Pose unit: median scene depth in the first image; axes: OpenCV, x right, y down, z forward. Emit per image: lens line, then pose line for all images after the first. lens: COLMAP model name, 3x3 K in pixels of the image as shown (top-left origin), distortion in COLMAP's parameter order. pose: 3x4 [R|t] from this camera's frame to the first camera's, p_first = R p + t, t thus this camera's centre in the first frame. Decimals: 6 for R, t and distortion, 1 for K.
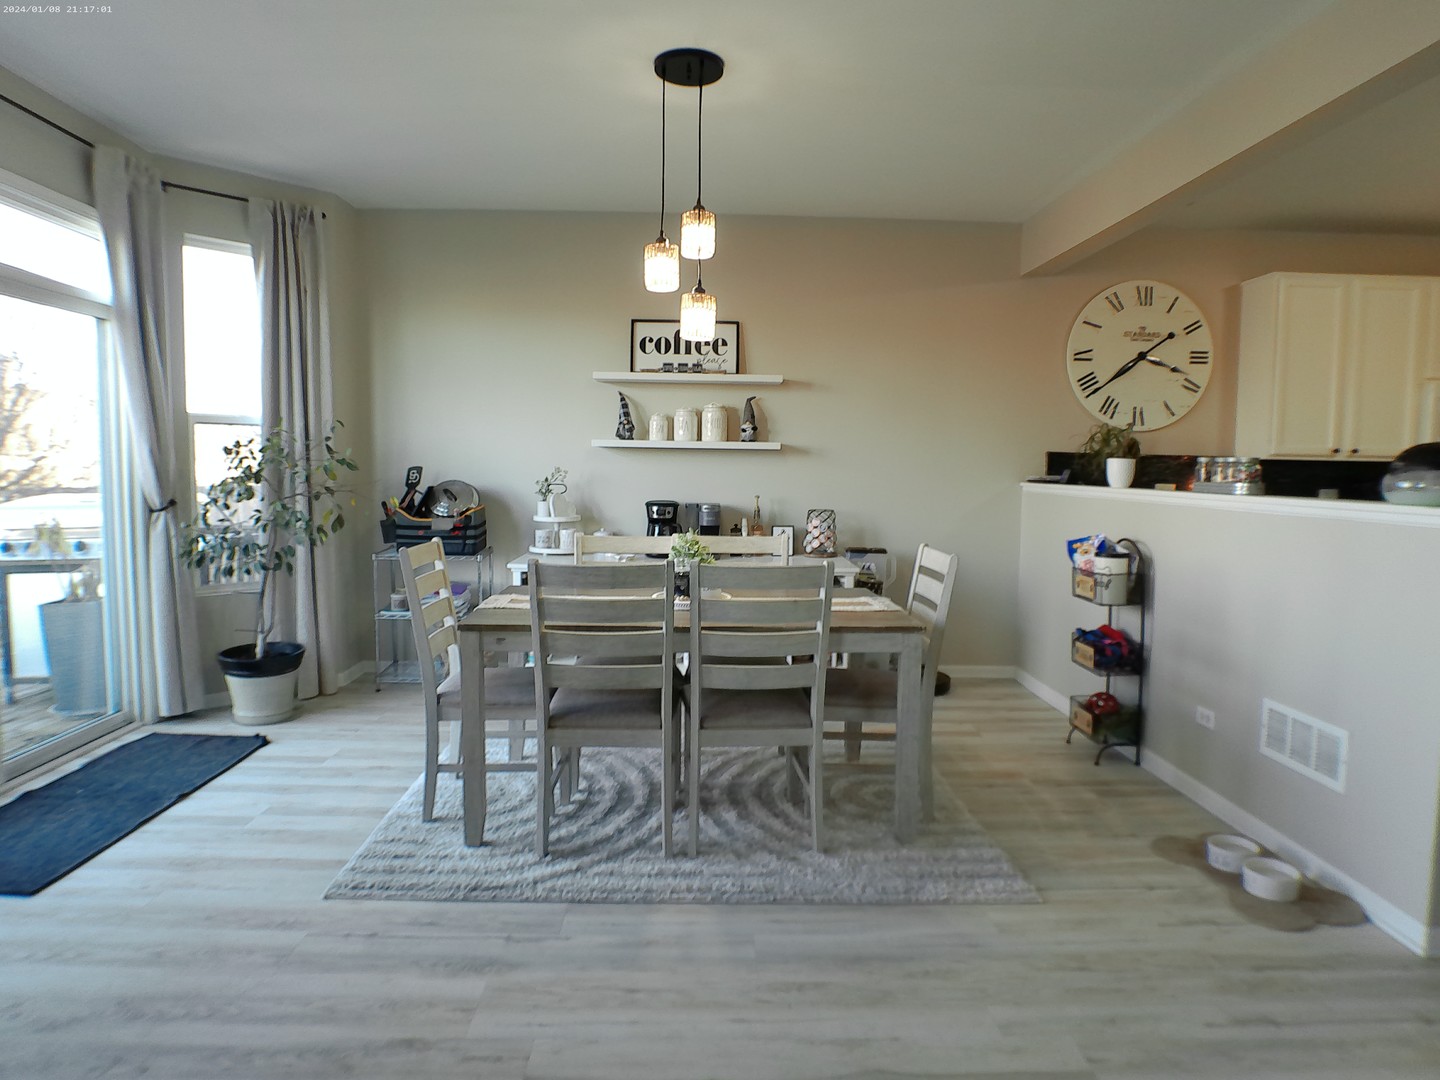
lens RADIAL K [[885.7, 0, 716.2], [0, 885.7, 538.9], [0, 0, 1]] dist [-0.032016, 0.000895]
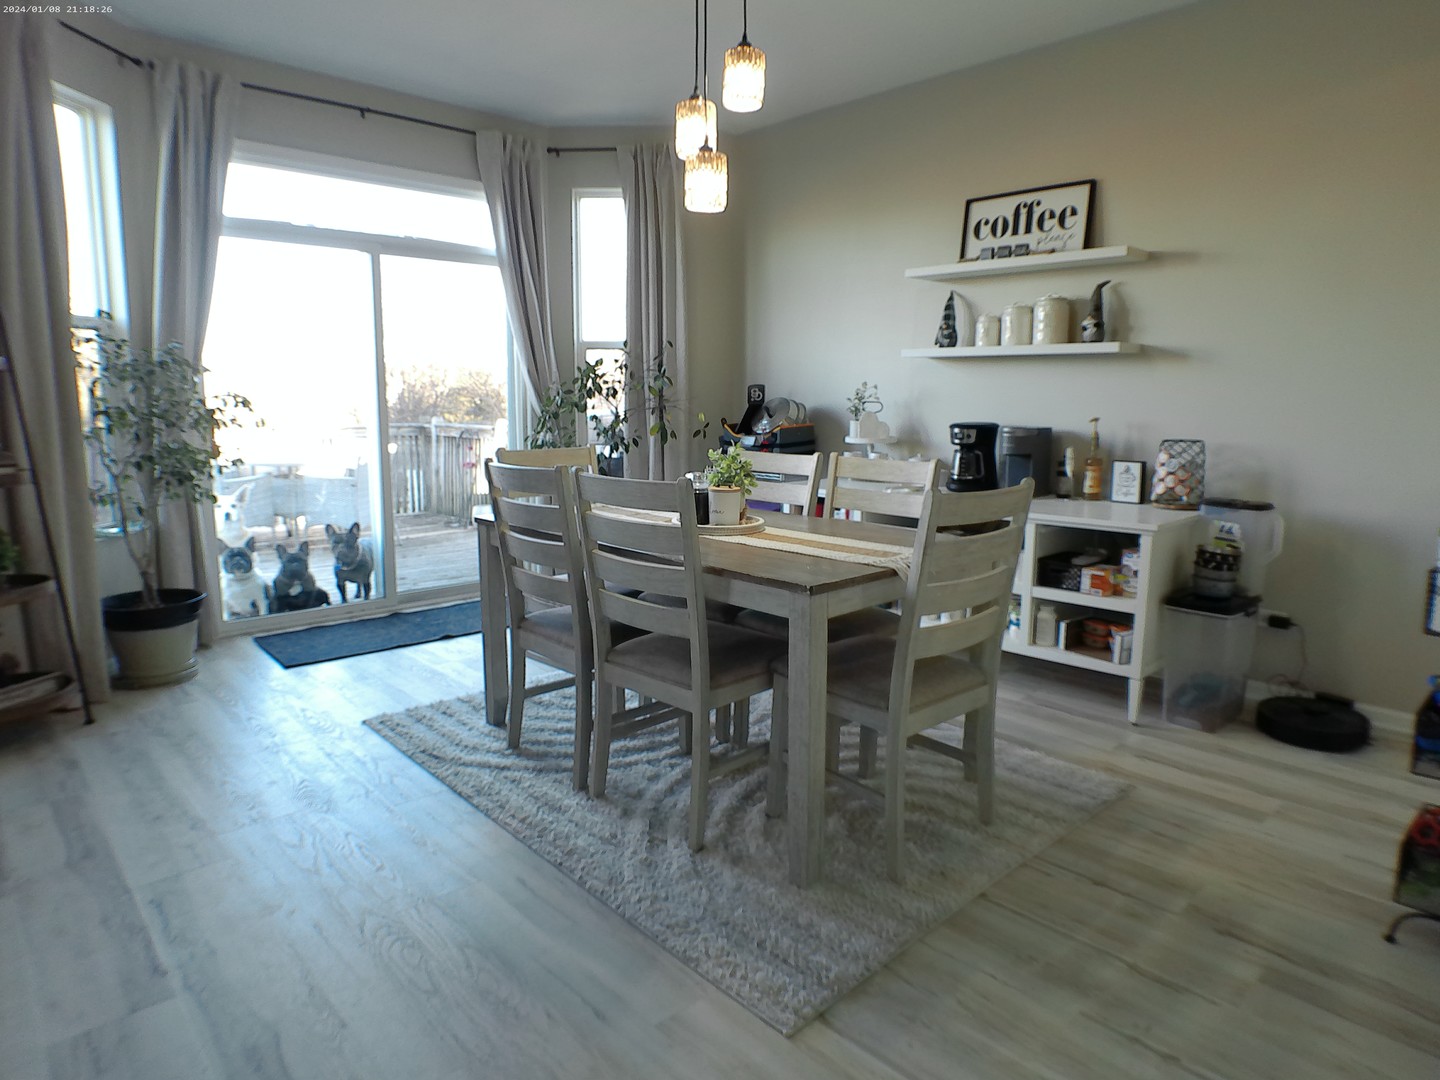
lens RADIAL K [[885.7, 0, 716.2], [0, 885.7, 538.9], [0, 0, 1]] dist [-0.032016, 0.000895]
pose [[0.654674, 0.111676, -0.747617, 0.406489], [-0.062842, 0.993644, 0.093397, 0.002497], [0.753295, -0.014163, 0.657530, 0.291118]]
